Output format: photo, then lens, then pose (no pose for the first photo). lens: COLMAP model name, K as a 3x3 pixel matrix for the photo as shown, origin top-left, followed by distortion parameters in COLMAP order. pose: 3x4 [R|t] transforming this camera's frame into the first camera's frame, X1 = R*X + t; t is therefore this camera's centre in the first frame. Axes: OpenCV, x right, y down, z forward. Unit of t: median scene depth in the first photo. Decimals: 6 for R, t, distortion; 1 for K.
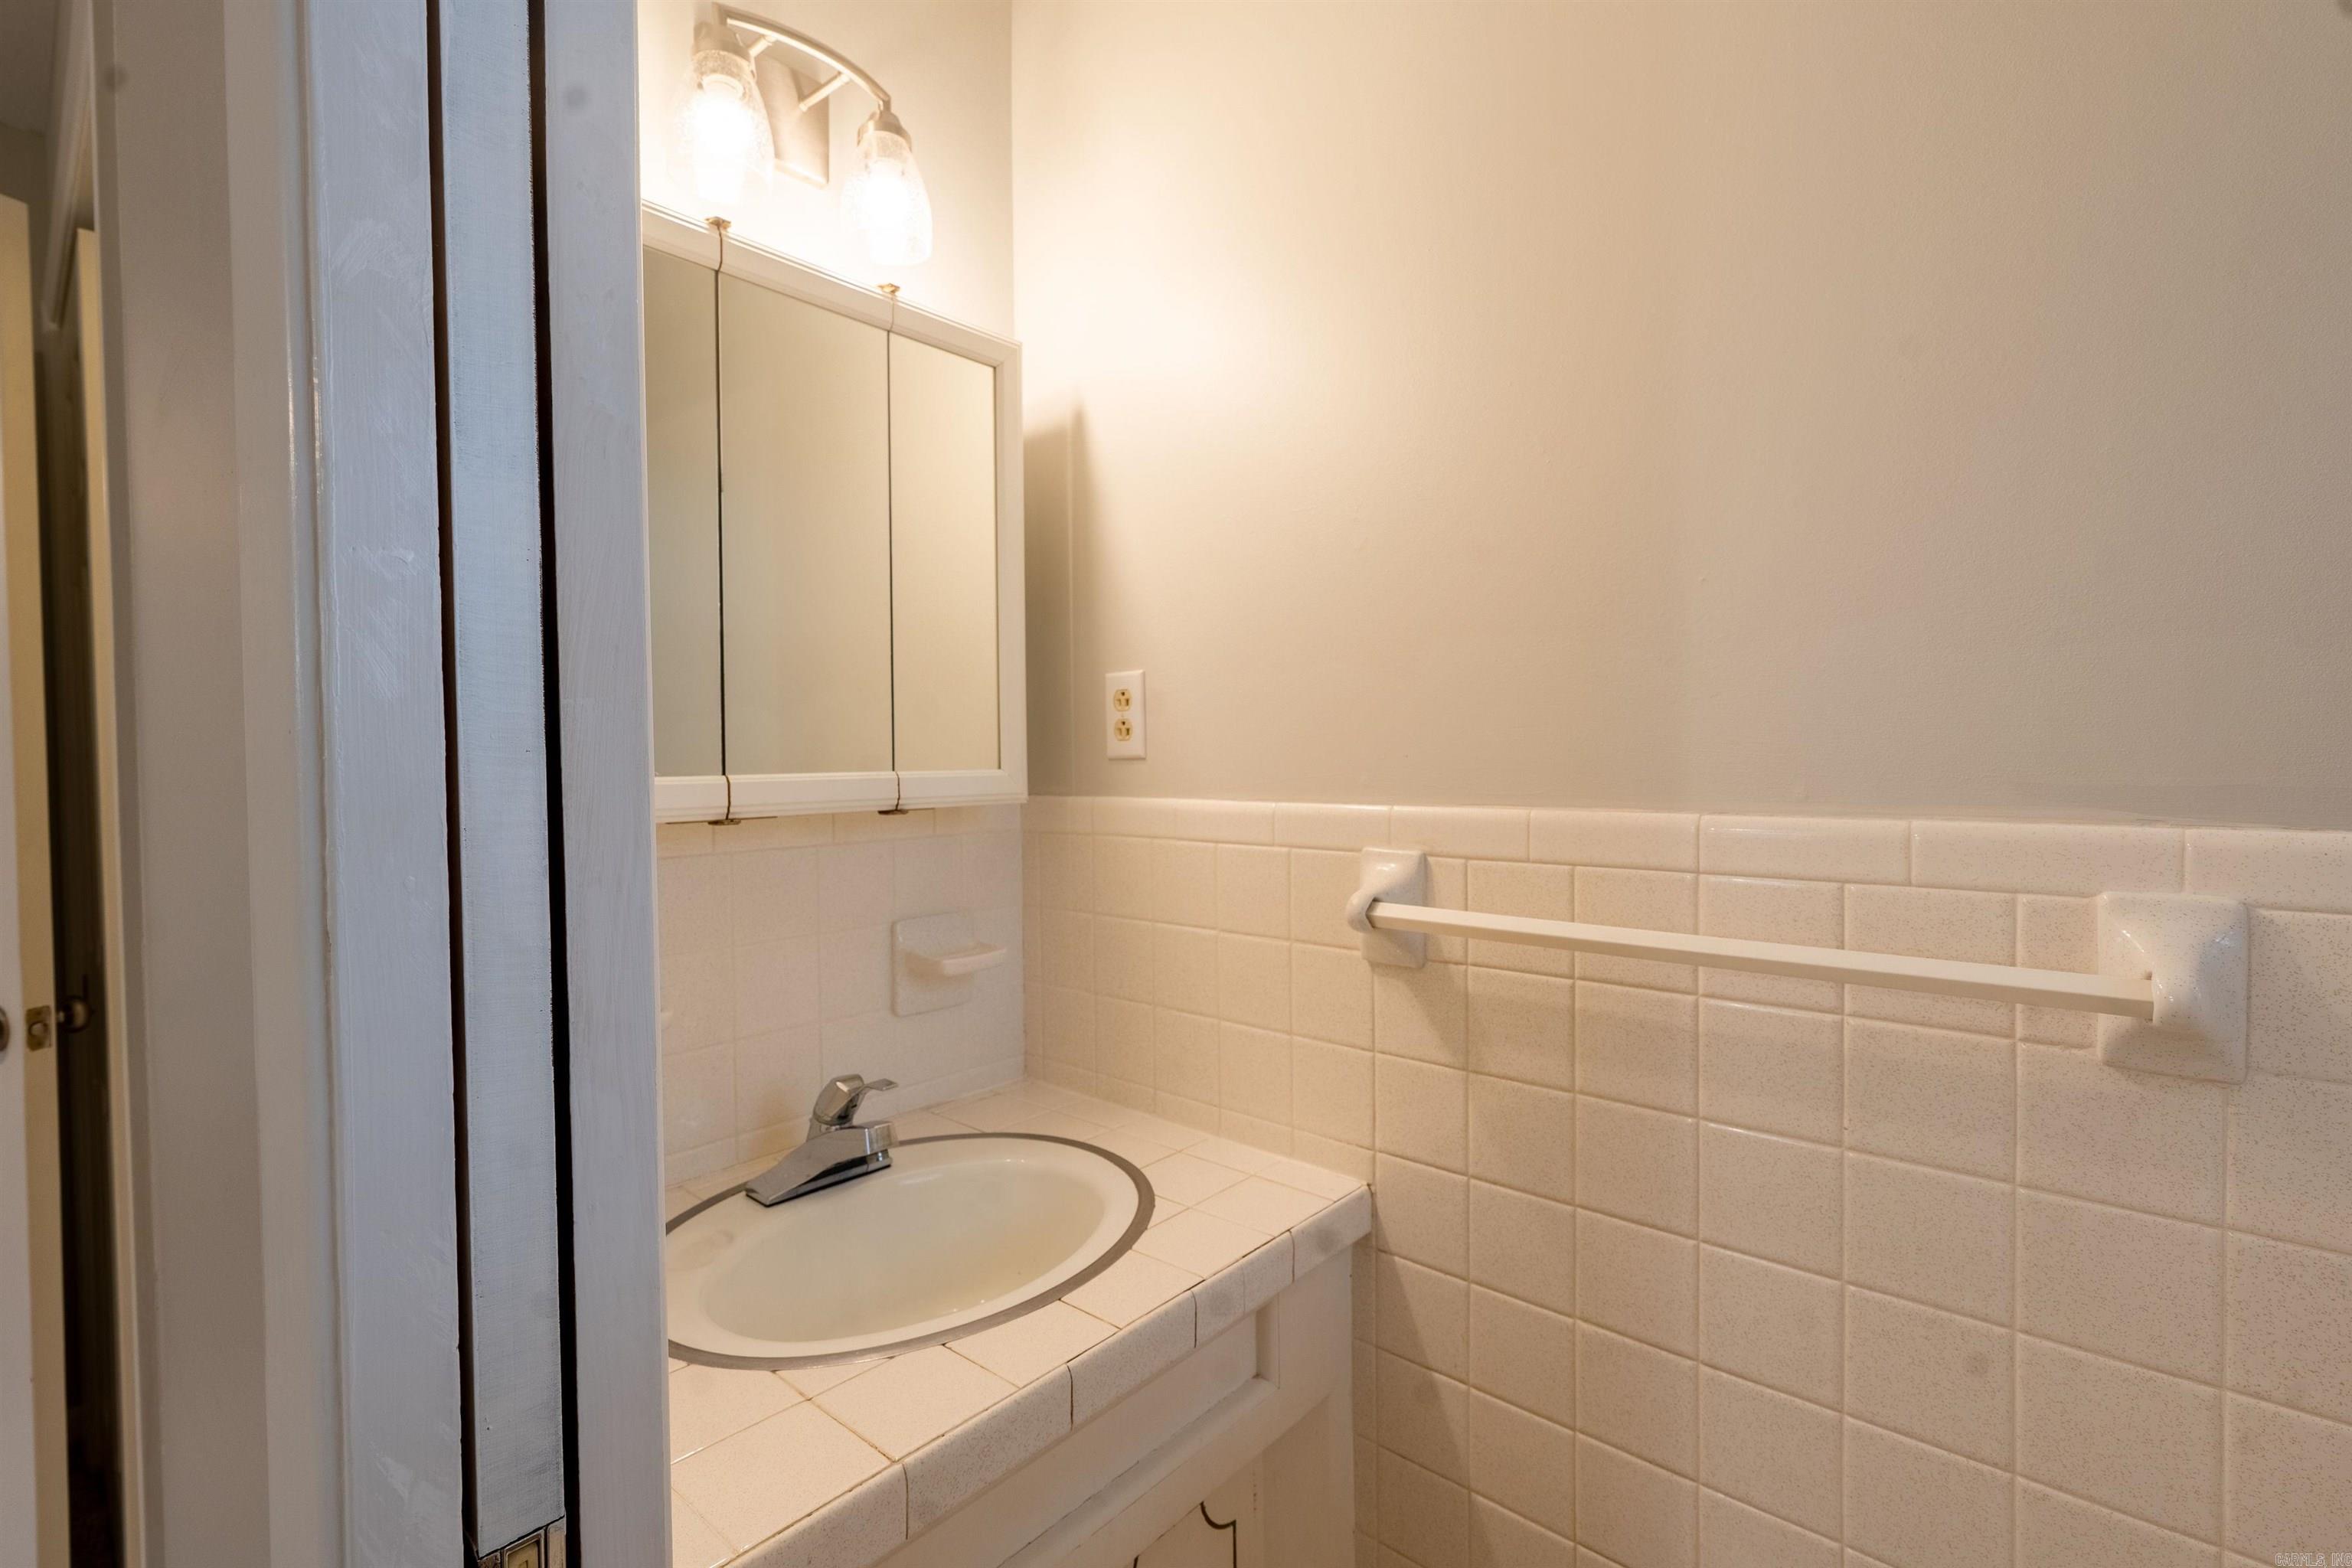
lens RADIAL K [[1067.8, 0, 1160.1], [0, 1067.8, 778.9], [0, 0, 1]] dist [-0.010078, 0.006404]
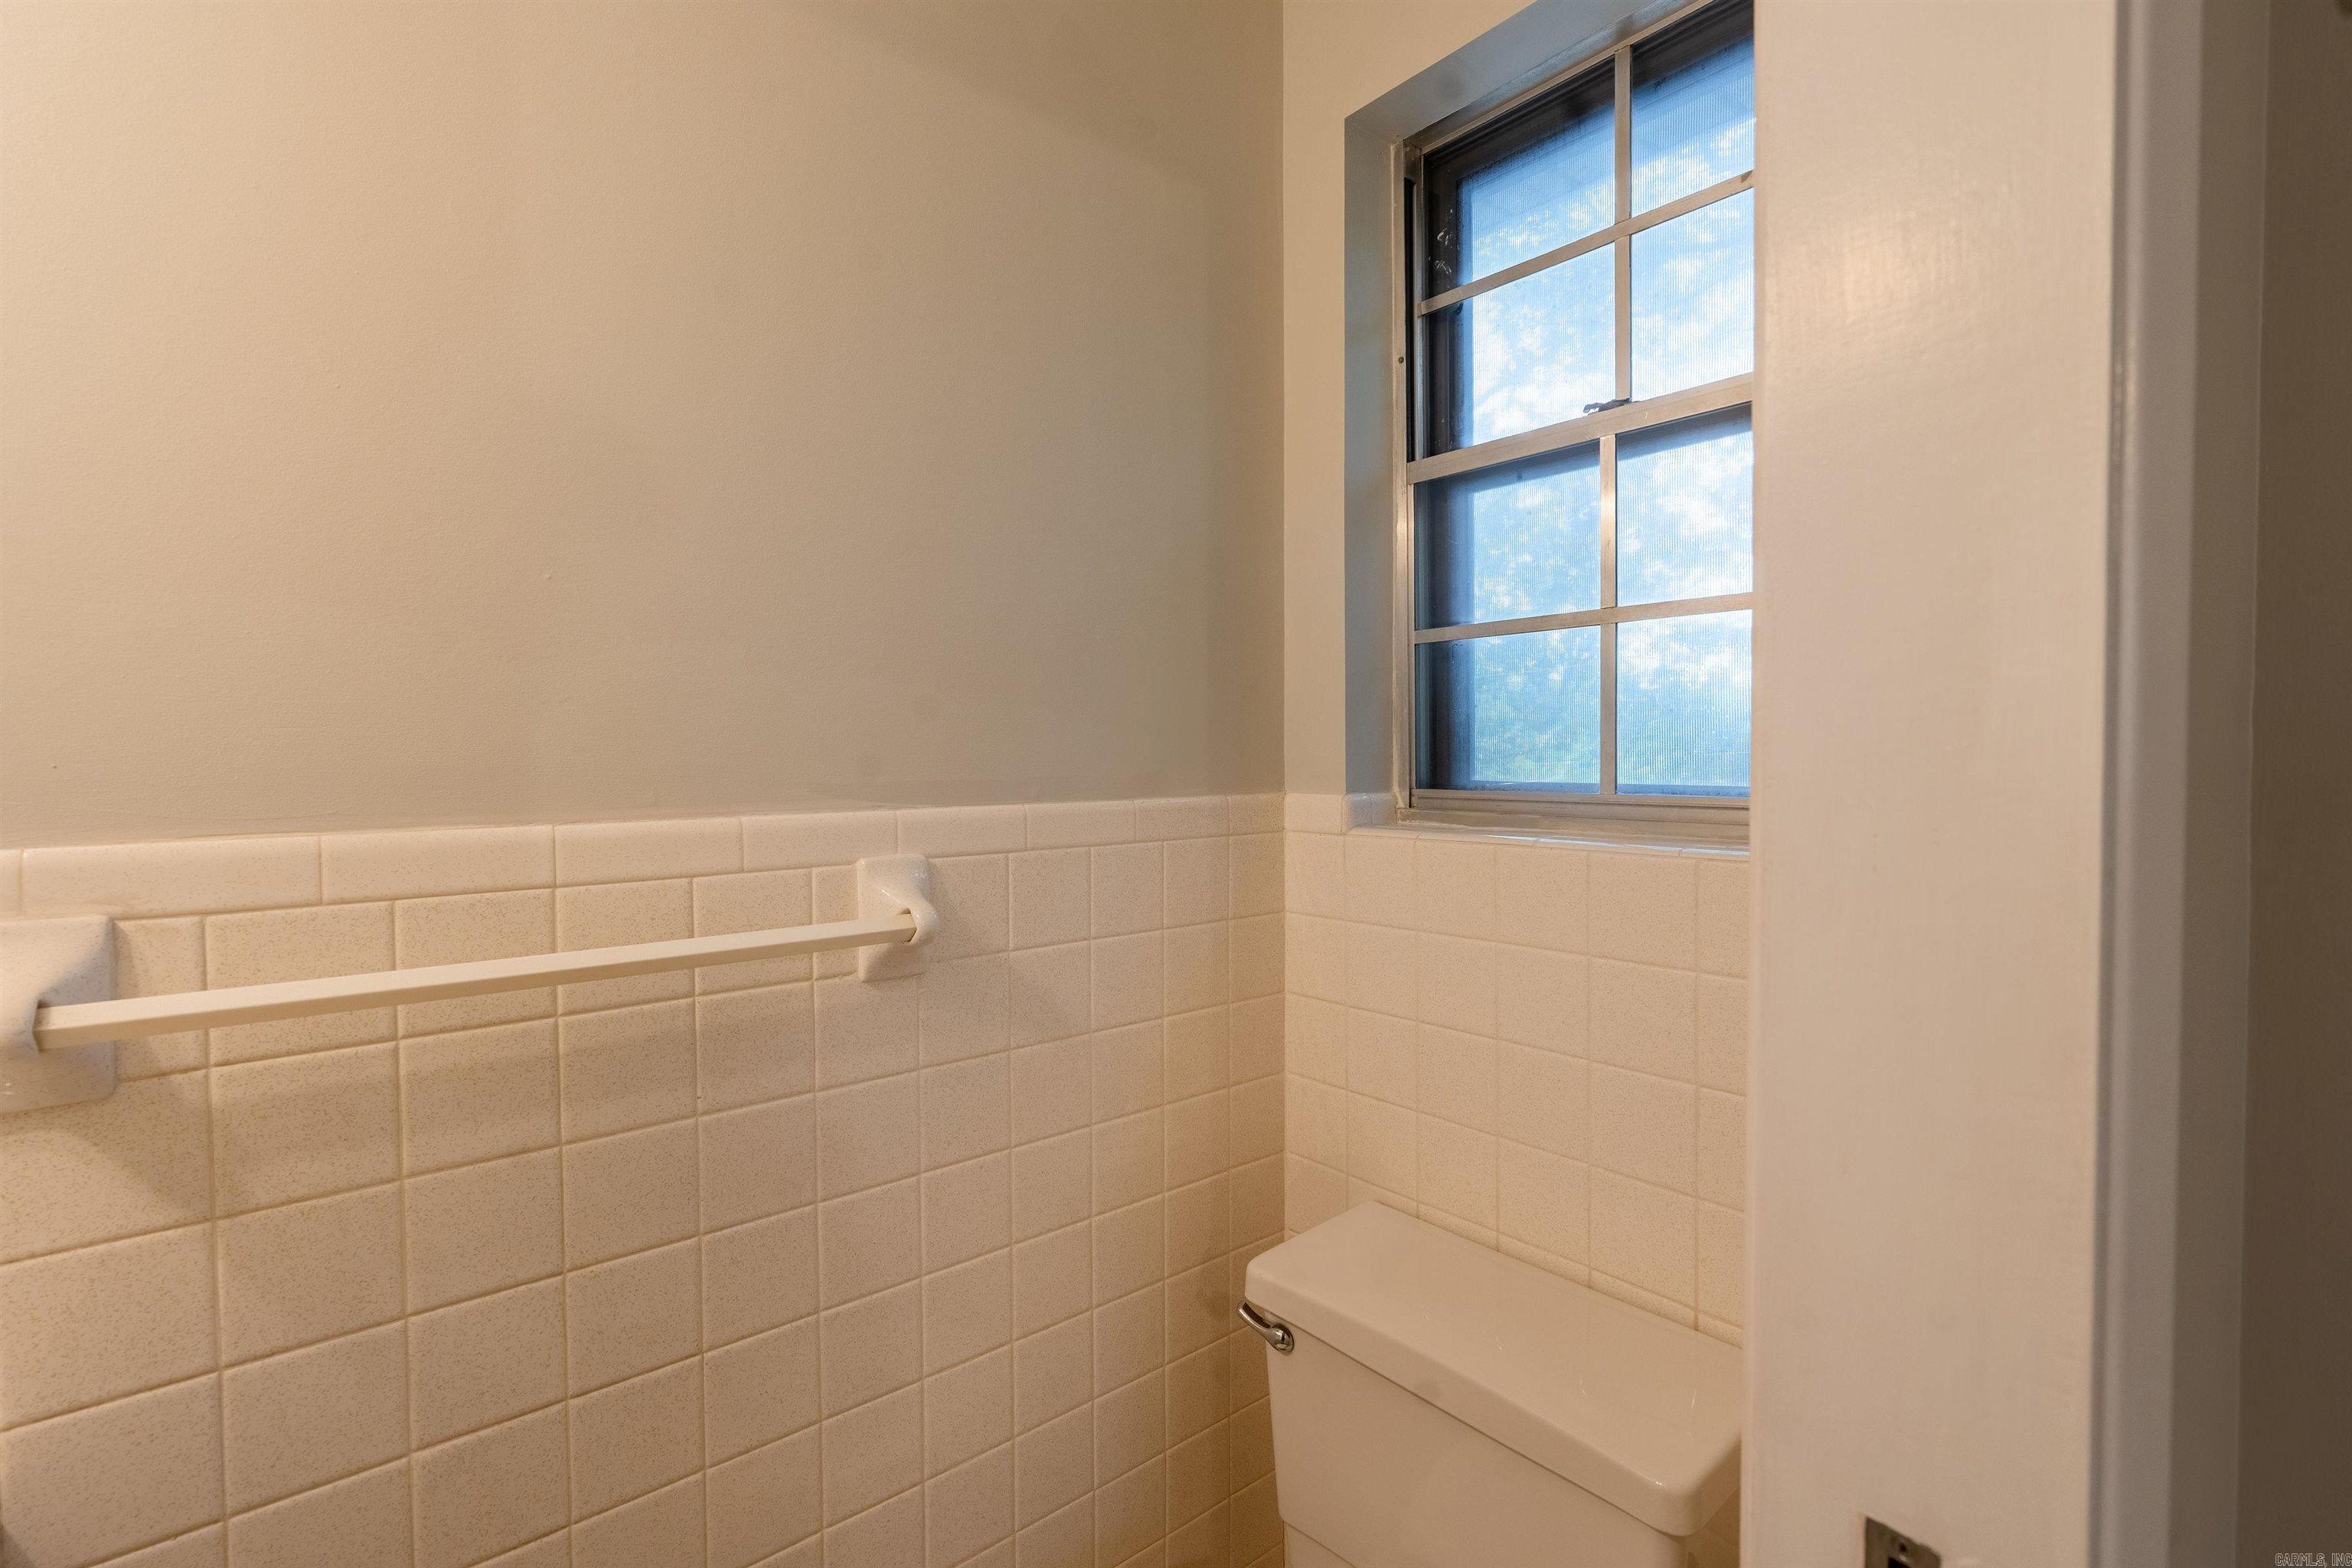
lens RADIAL K [[1067.8, 0, 1160.1], [0, 1067.8, 778.9], [0, 0, 1]] dist [-0.010078, 0.006404]
pose [[0.139535, -0.017090, 0.990070, -0.356491], [0.029537, 0.999478, 0.013090, -0.004703], [-0.989777, 0.027417, 0.139967, 0.329637]]
